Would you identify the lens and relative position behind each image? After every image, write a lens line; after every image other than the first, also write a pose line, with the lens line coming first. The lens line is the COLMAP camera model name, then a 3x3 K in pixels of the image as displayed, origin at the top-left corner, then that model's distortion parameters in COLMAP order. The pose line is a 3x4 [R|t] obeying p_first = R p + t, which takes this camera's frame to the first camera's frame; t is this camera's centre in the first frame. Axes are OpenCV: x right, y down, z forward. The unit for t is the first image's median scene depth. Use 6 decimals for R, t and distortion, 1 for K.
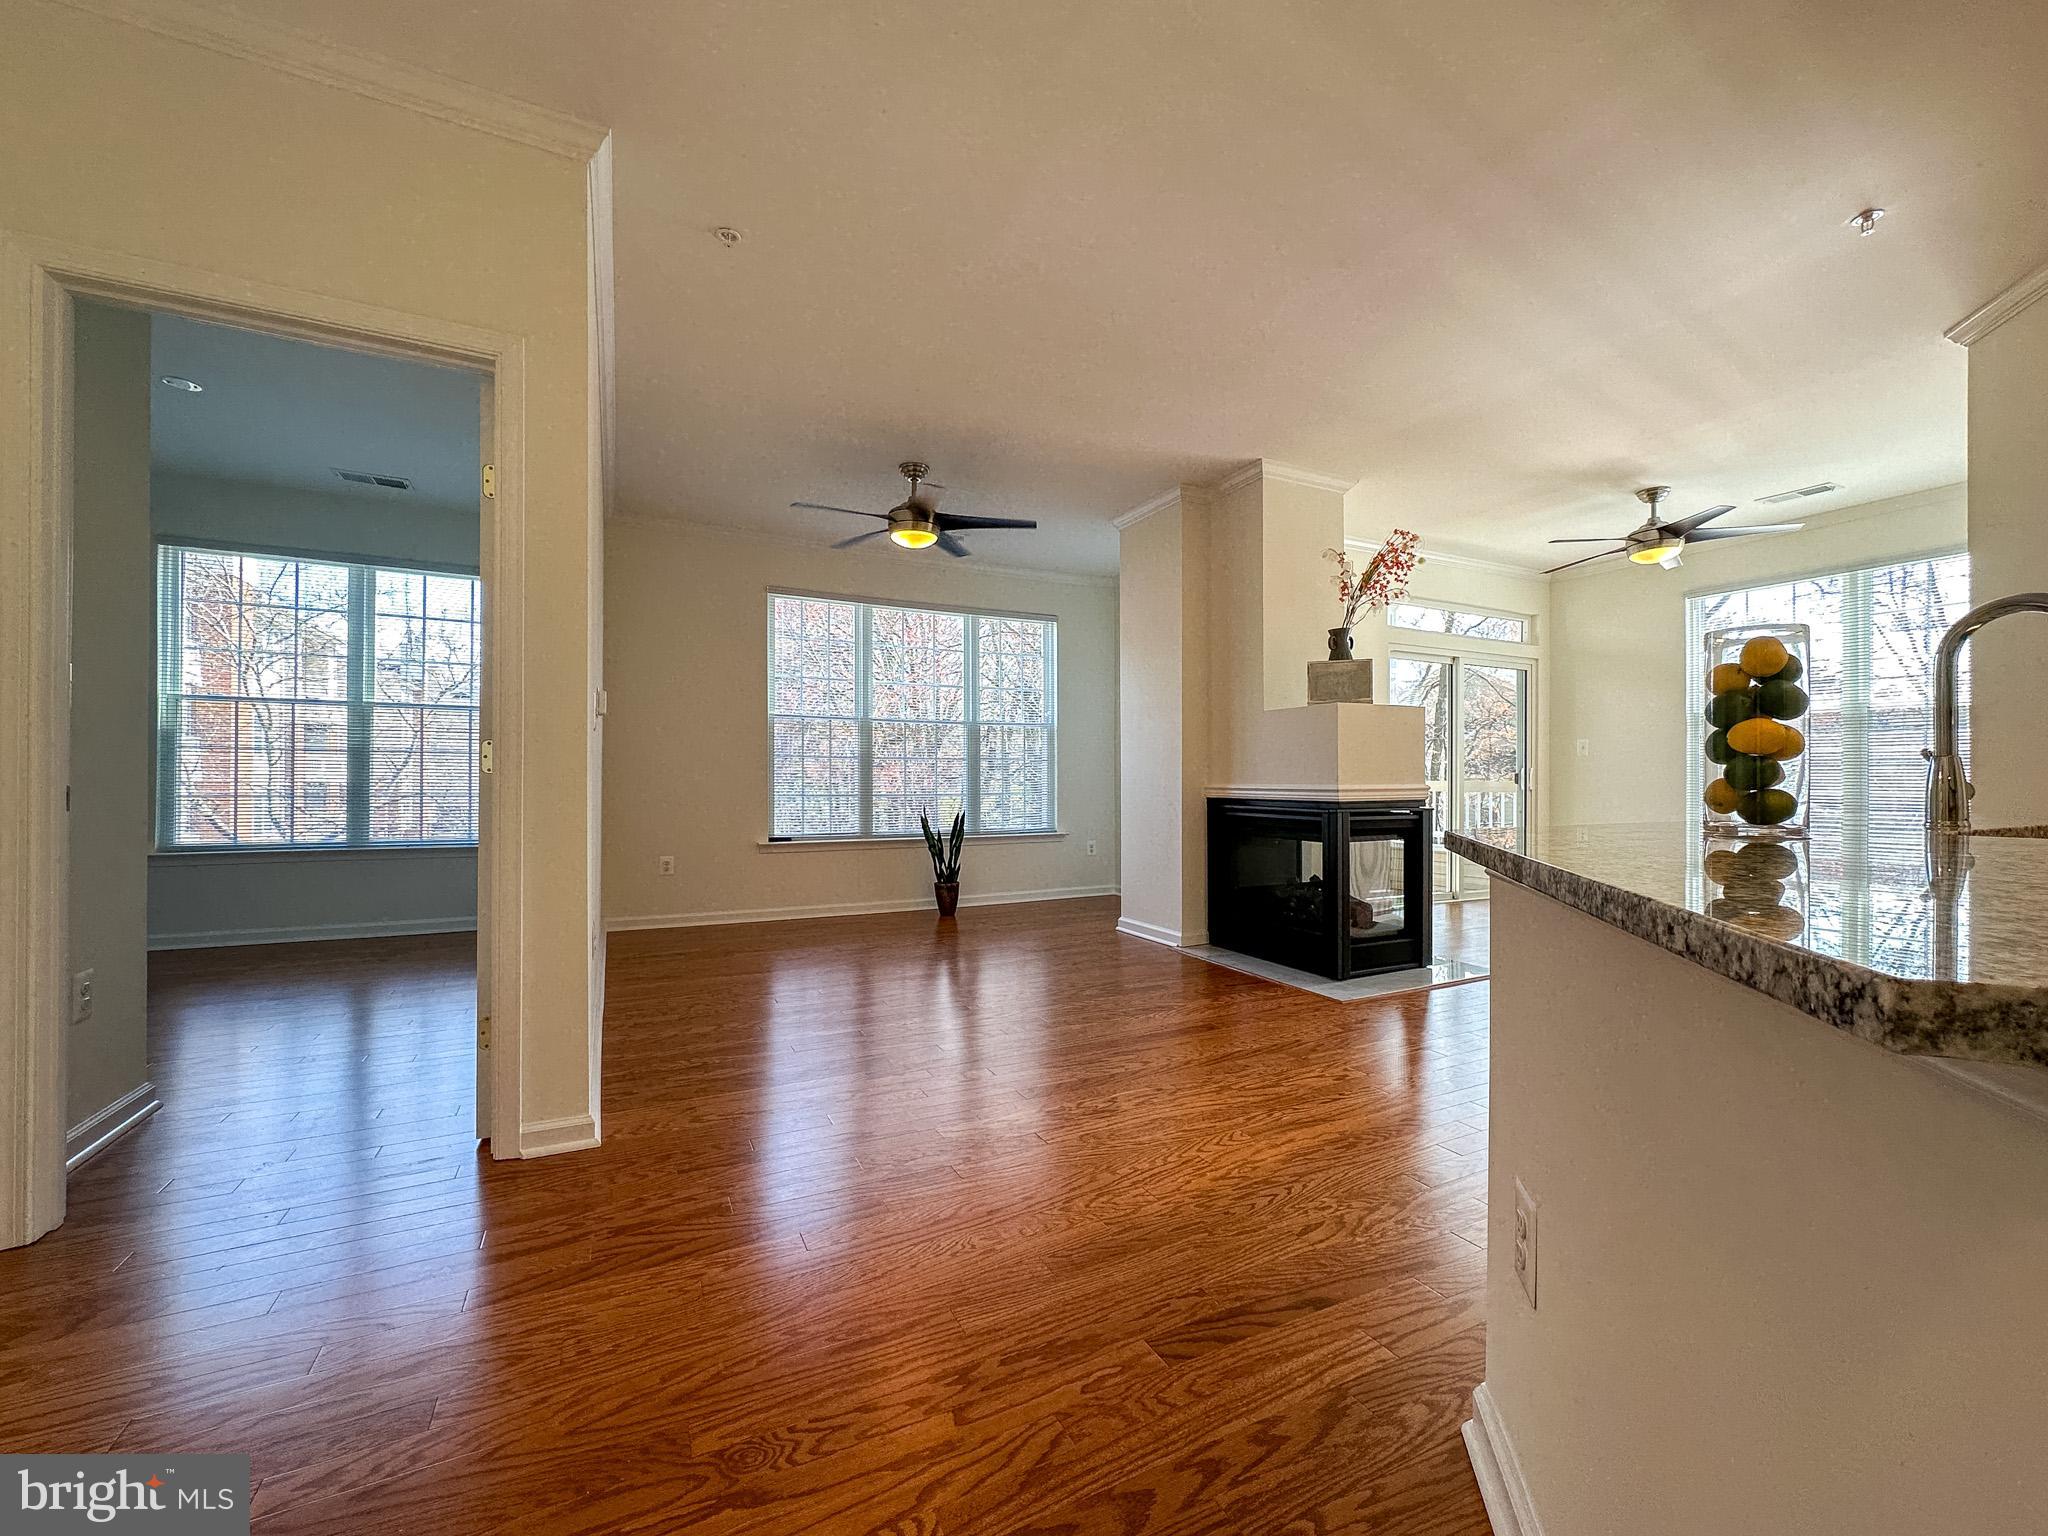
lens RADIAL K [[829.6, 0, 1018.9], [0, 829.6, 788.6], [0, 0, 1]] dist [-0.001874, 0.000940]
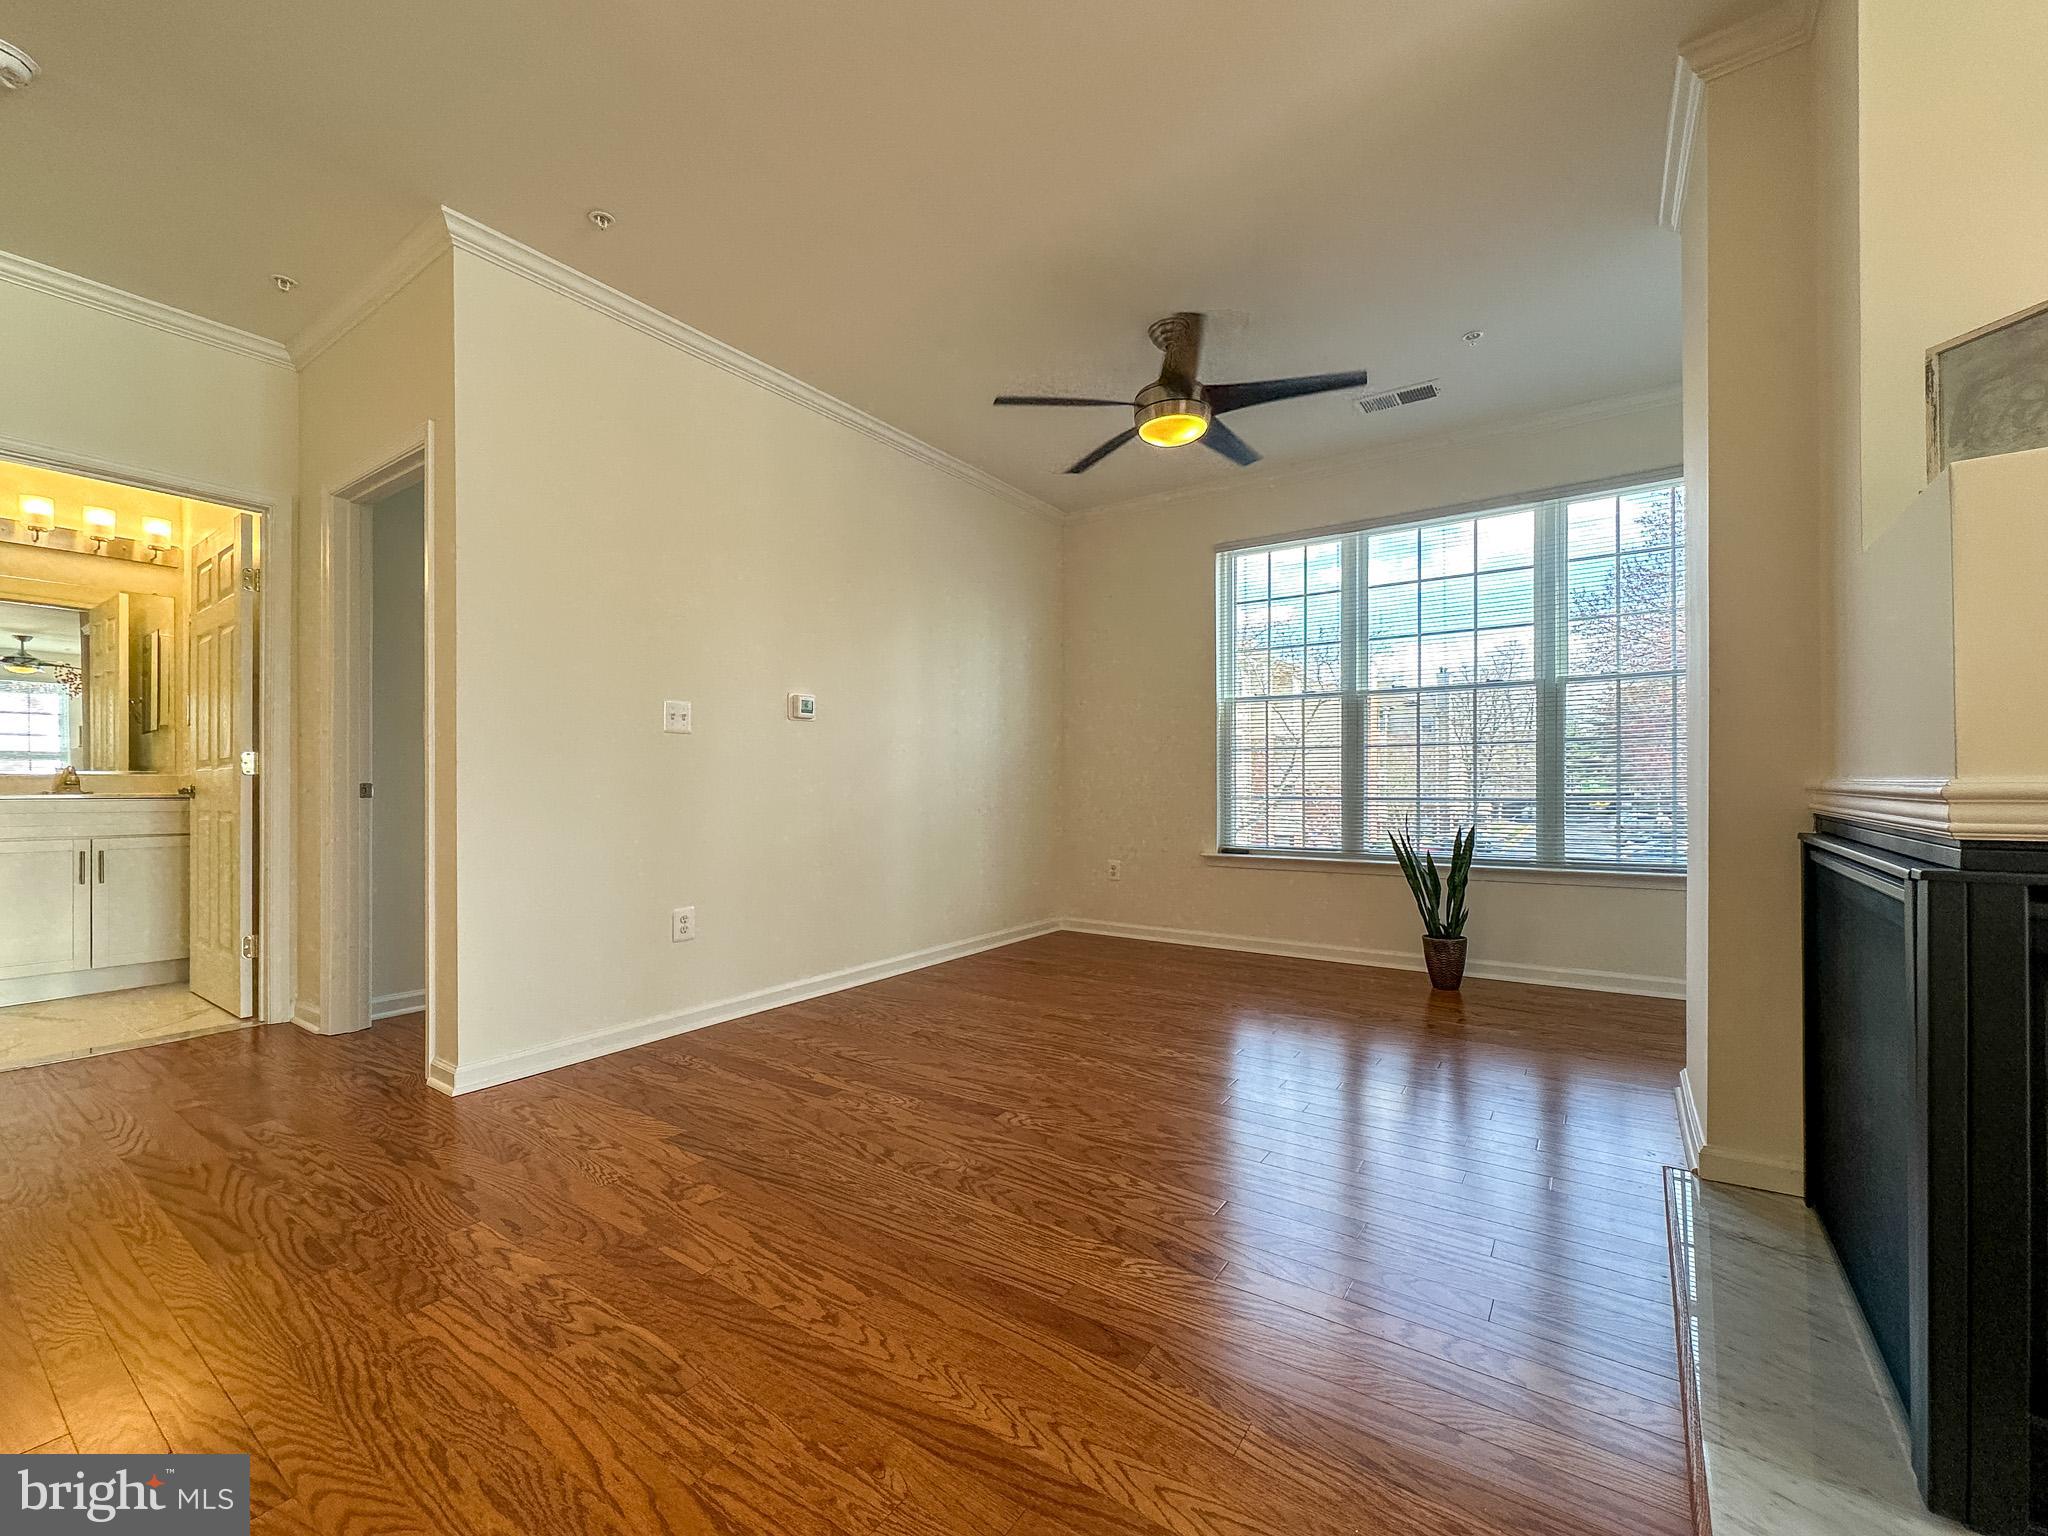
lens RADIAL K [[829.6, 0, 1018.2], [0, 829.6, 773.3], [0, 0, 1]] dist [-0.001874, 0.000940]
pose [[0.486576, -0.013277, -0.873537, 0.320679], [-0.006736, 0.999798, -0.018948, 0.001632], [0.873612, 0.015104, 0.486388, 0.412499]]
